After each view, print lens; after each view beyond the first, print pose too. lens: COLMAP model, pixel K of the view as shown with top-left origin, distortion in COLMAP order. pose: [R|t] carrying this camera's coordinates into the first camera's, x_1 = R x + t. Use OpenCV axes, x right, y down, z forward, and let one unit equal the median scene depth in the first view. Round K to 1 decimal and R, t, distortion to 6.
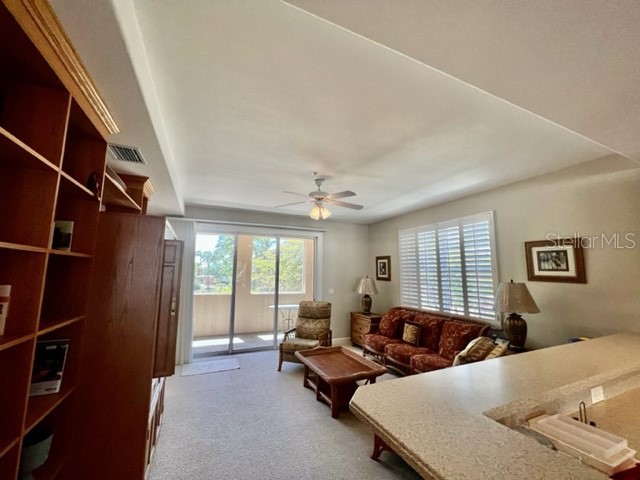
lens RADIAL K [[255.8, 0, 317.0], [0, 255.8, 242.1], [0, 0, 1]] dist [0.003387, 0.000211]
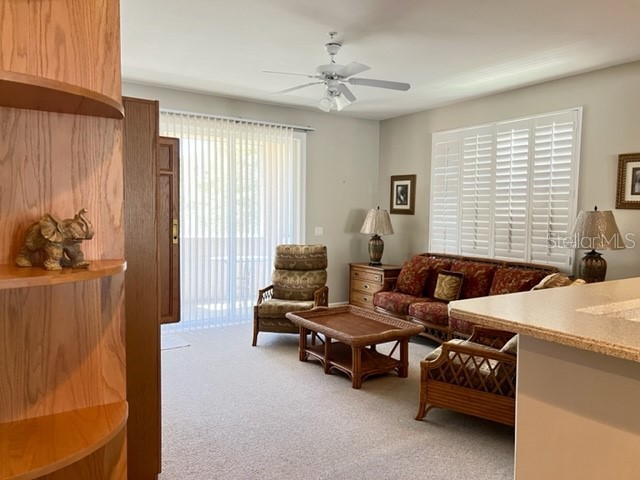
lens RADIAL K [[483.2, 0, 322.2], [0, 483.2, 241.2], [0, 0, 1]] dist [0.063277, -0.019653]
pose [[0.986447, -0.001621, 0.164070, -0.182636], [-0.028405, 0.983166, 0.180495, 0.009383], [-0.161601, -0.182710, 0.969795, -0.191834]]
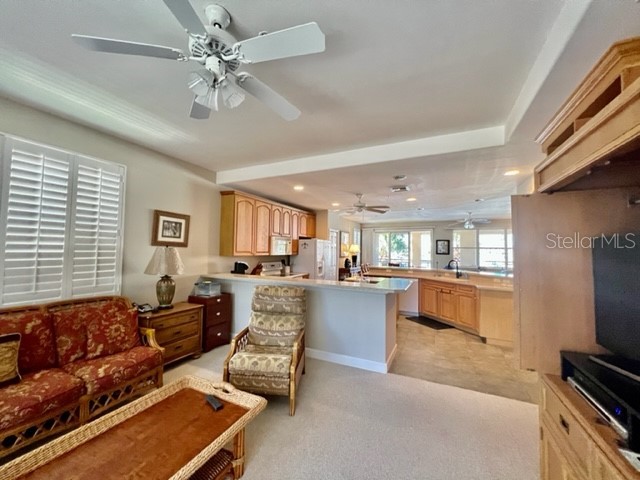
lens RADIAL K [[258.2, 0, 322.7], [0, 258.2, 237.7], [0, 0, 1]] dist [0.001863, 0.000478]
pose [[-0.655882, 0.006966, 0.754831, -0.369896], [-0.122349, 0.985754, -0.115408, 0.122729], [-0.744882, -0.168046, -0.645686, 0.926731]]
